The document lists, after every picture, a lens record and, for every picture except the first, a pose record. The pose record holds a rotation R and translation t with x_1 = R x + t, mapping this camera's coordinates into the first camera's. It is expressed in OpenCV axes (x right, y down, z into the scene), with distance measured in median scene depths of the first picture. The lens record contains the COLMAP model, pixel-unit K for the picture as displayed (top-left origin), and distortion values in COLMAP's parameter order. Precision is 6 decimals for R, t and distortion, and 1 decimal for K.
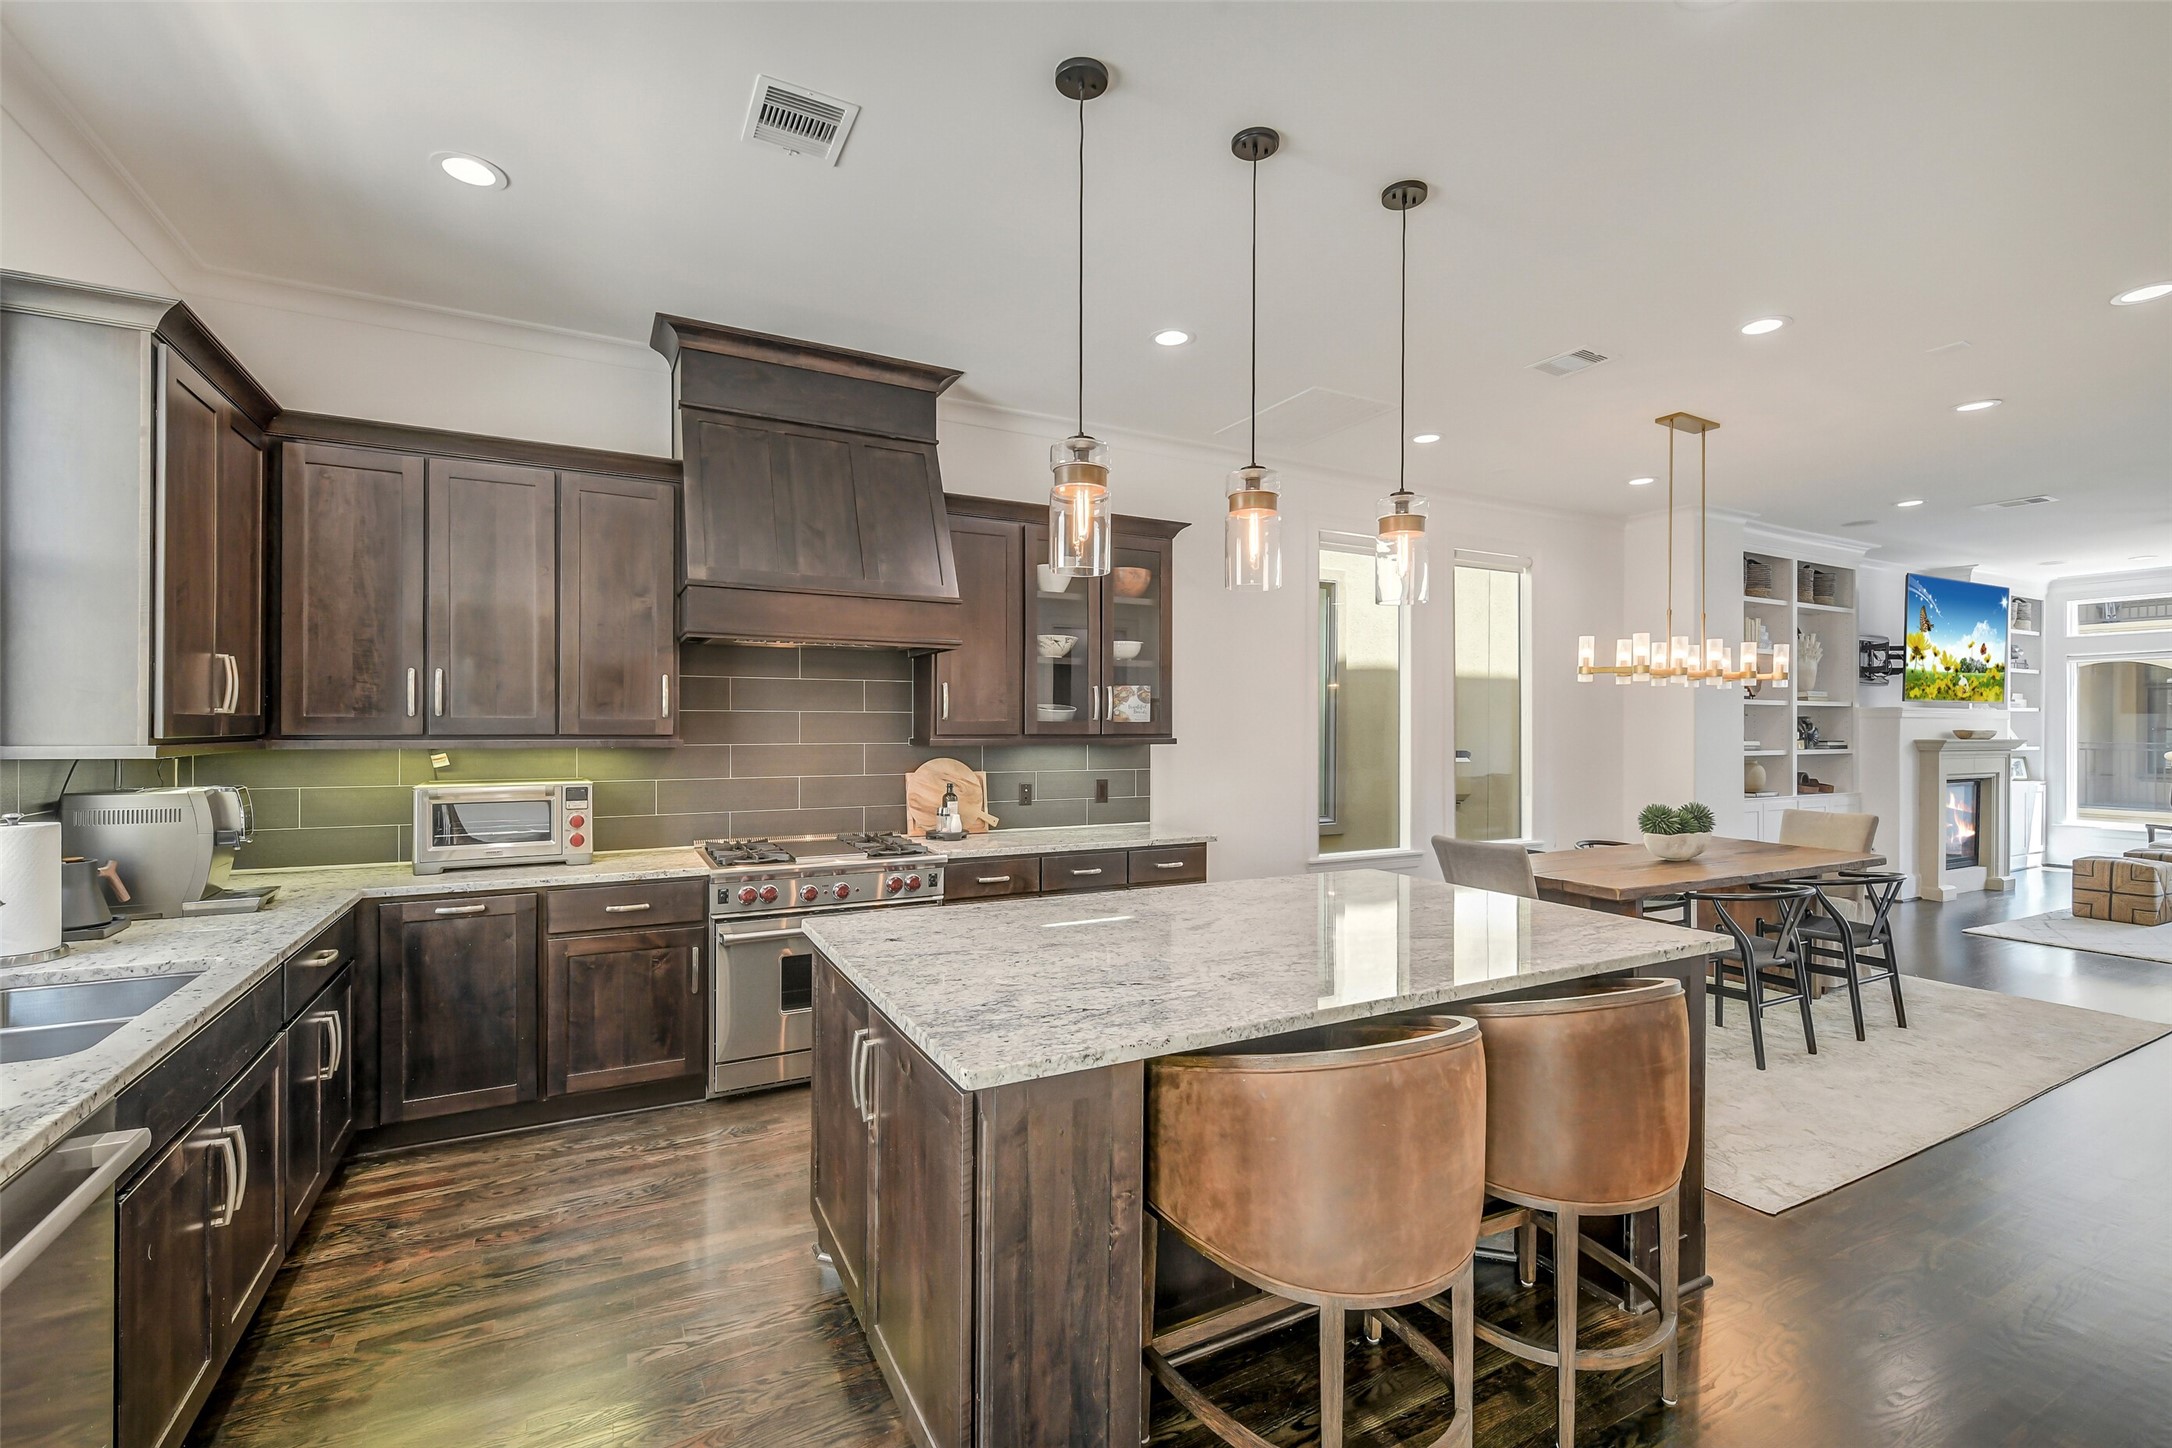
lens RADIAL K [[945.0, 0, 1091.3], [0, 945.0, 723.5], [0, 0, 1]] dist [0.002865, -0.002754]
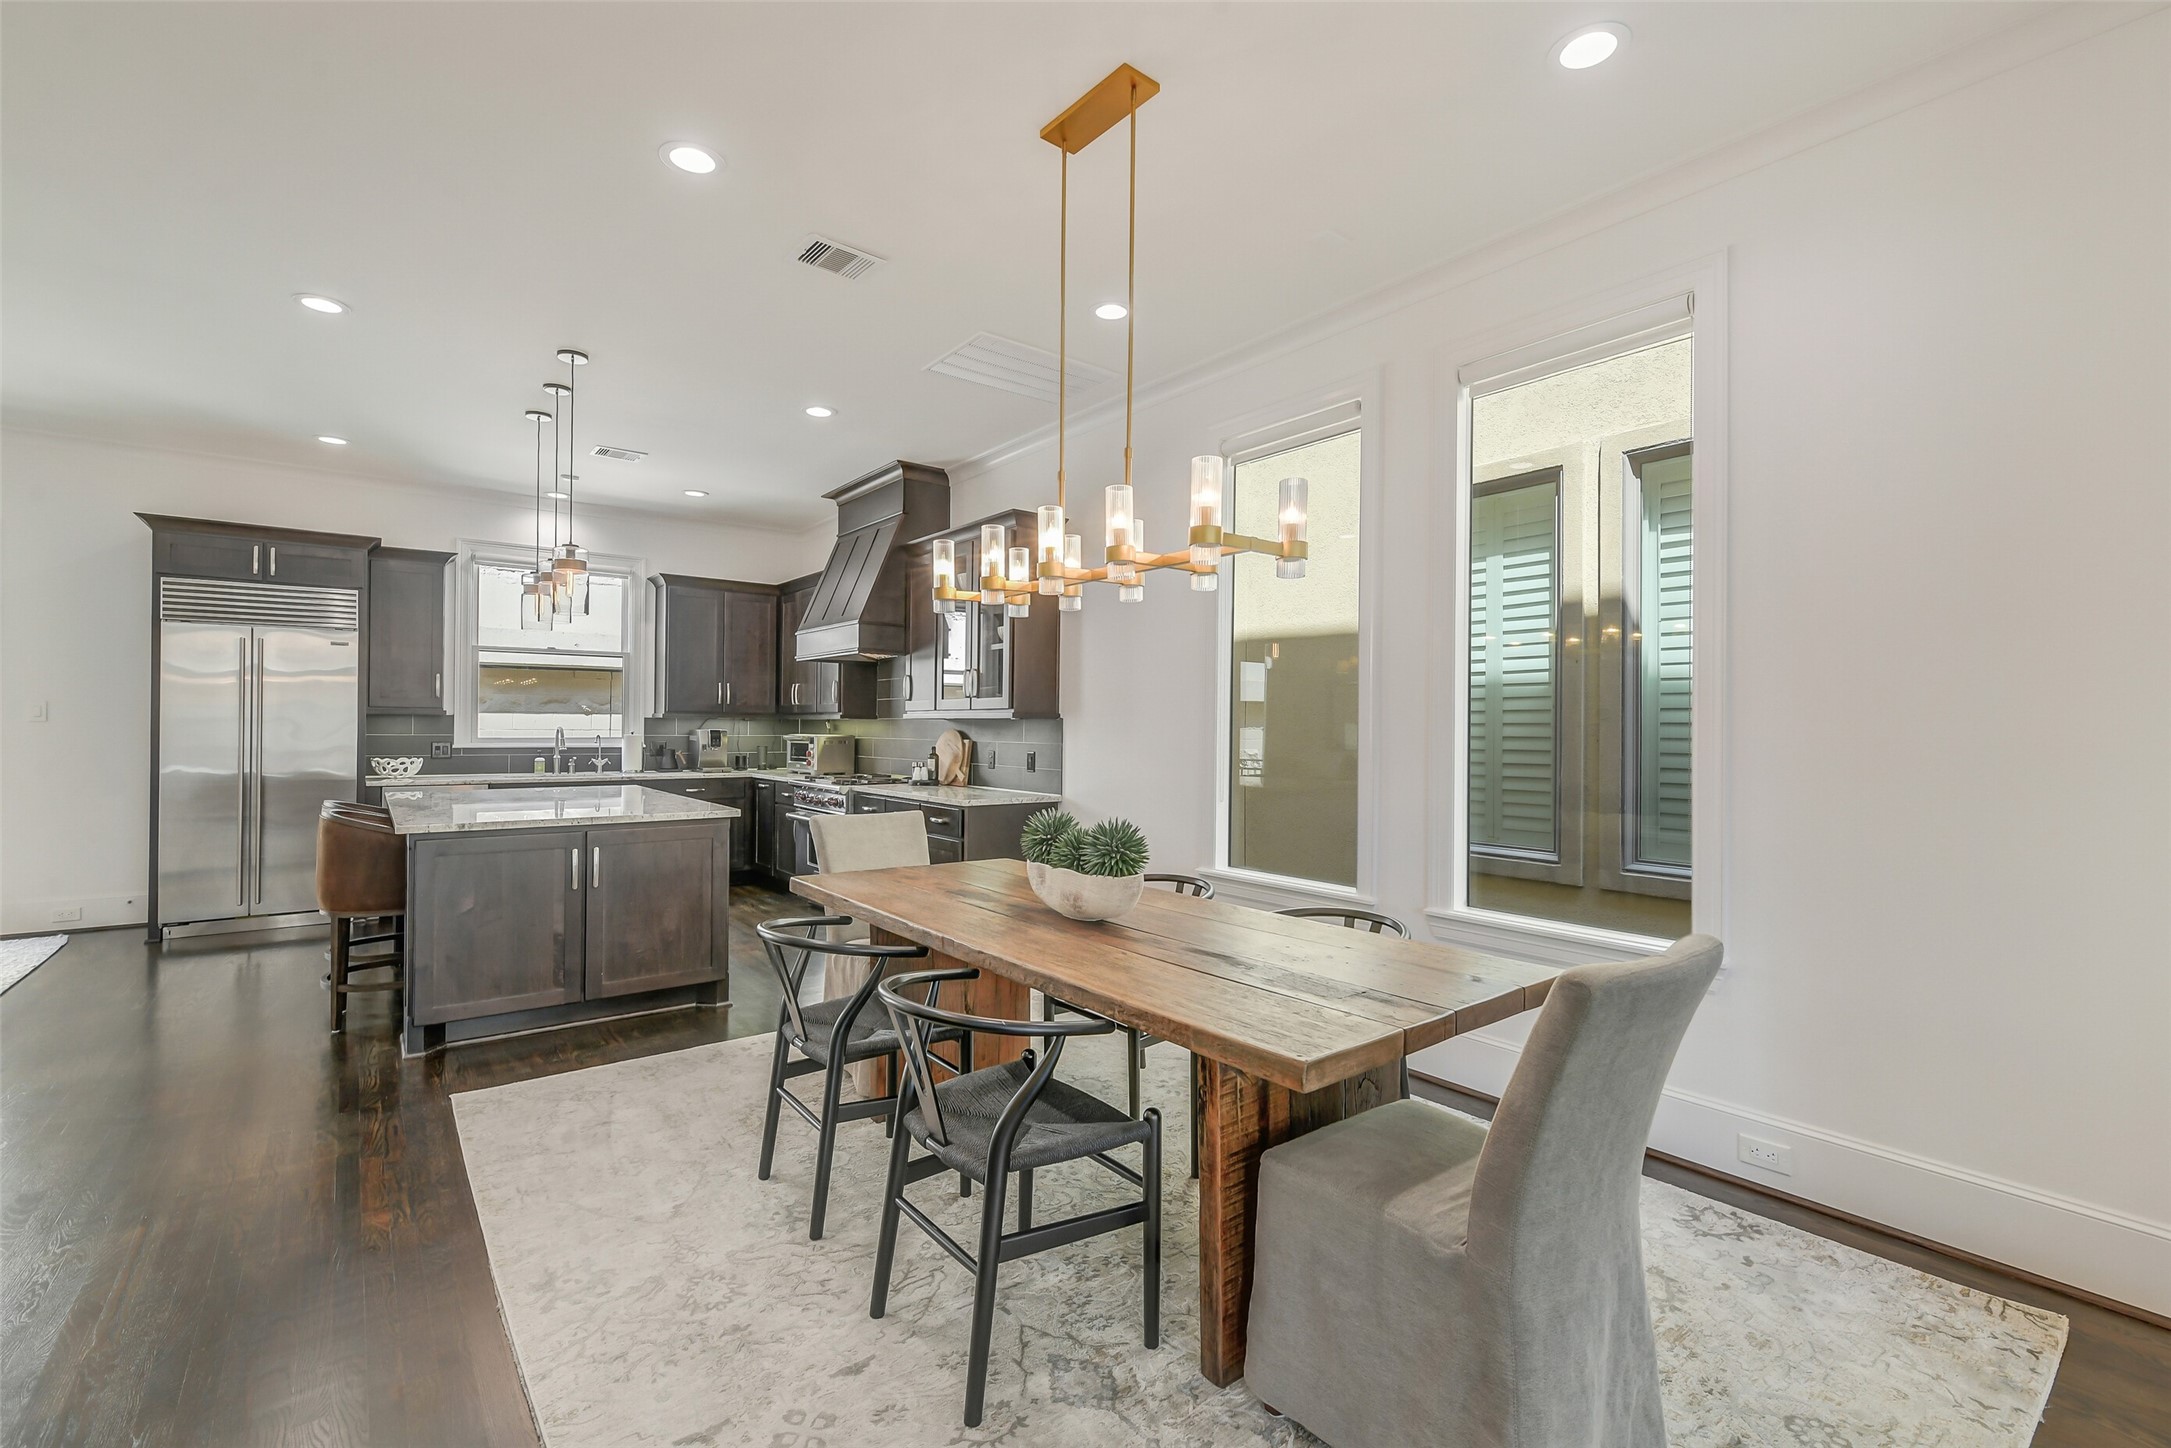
lens RADIAL K [[944.5, 0, 1089.8], [0, 944.5, 723.9], [0, 0, 1]] dist [0.002865, -0.002754]
pose [[0.169742, -0.004804, -0.985477, 0.707773], [-0.004053, 0.999976, -0.005573, 0.020632], [0.985480, 0.004940, 0.169718, 0.554568]]
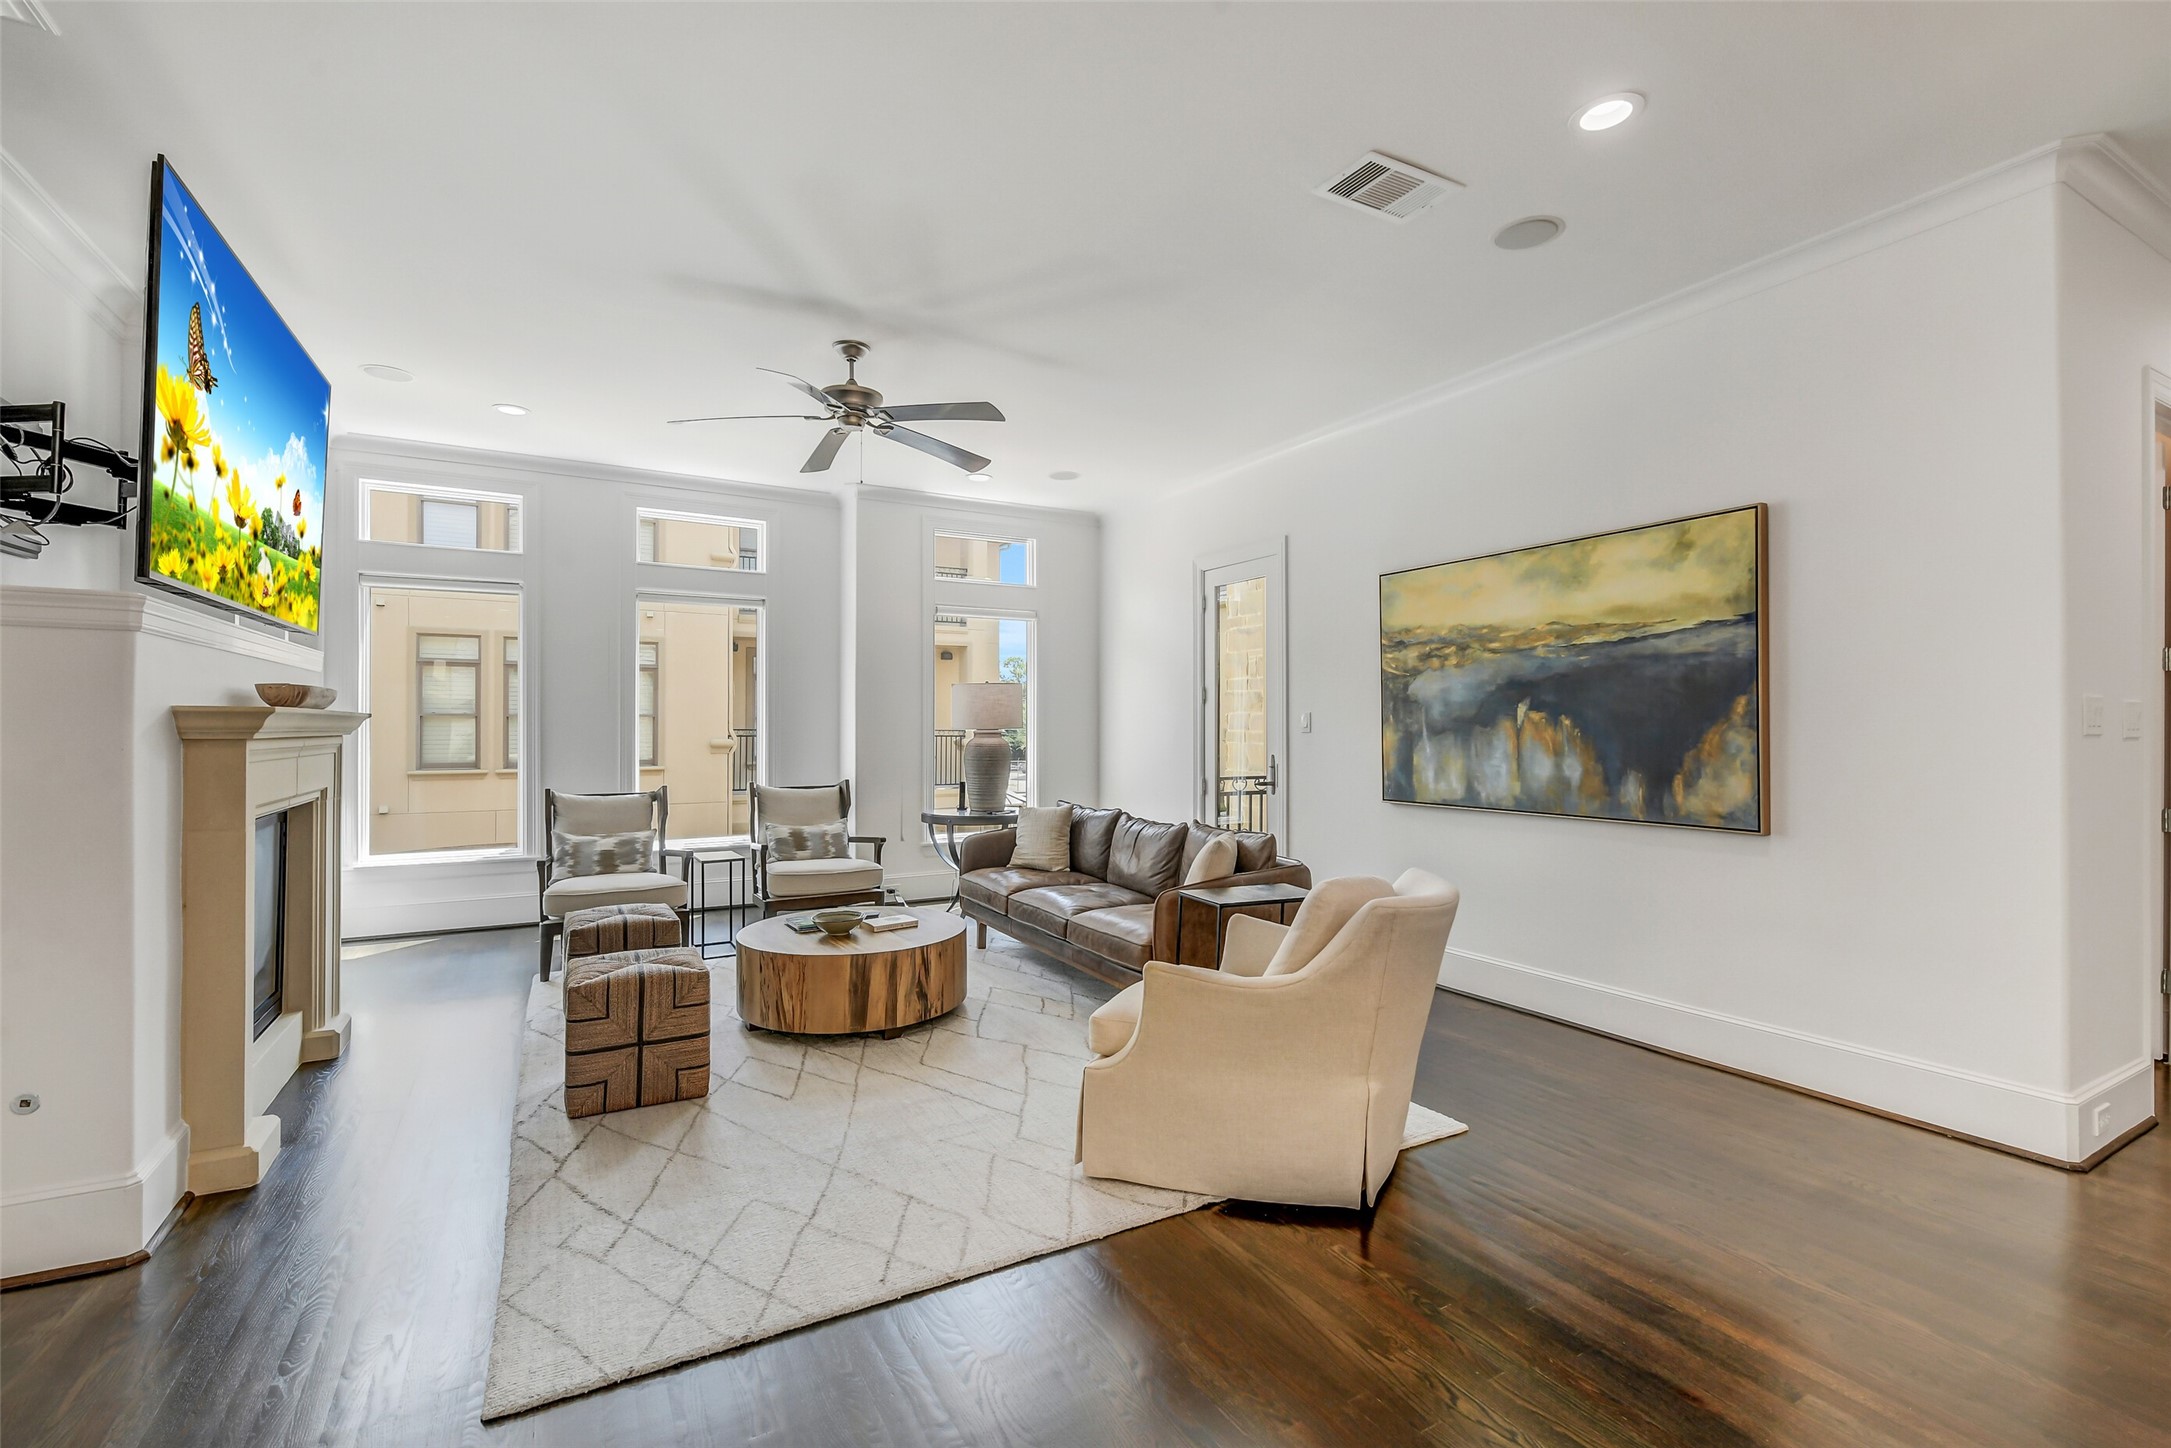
lens RADIAL K [[944.5, 0, 1081.2], [0, 944.5, 720.2], [0, 0, 1]] dist [0.002865, -0.002754]
pose [[-0.016325, 0.000888, 0.999866, 0.553500], [-0.004615, 0.999989, -0.000963, 0.020043], [-0.999856, -0.004630, -0.016320, 0.706909]]
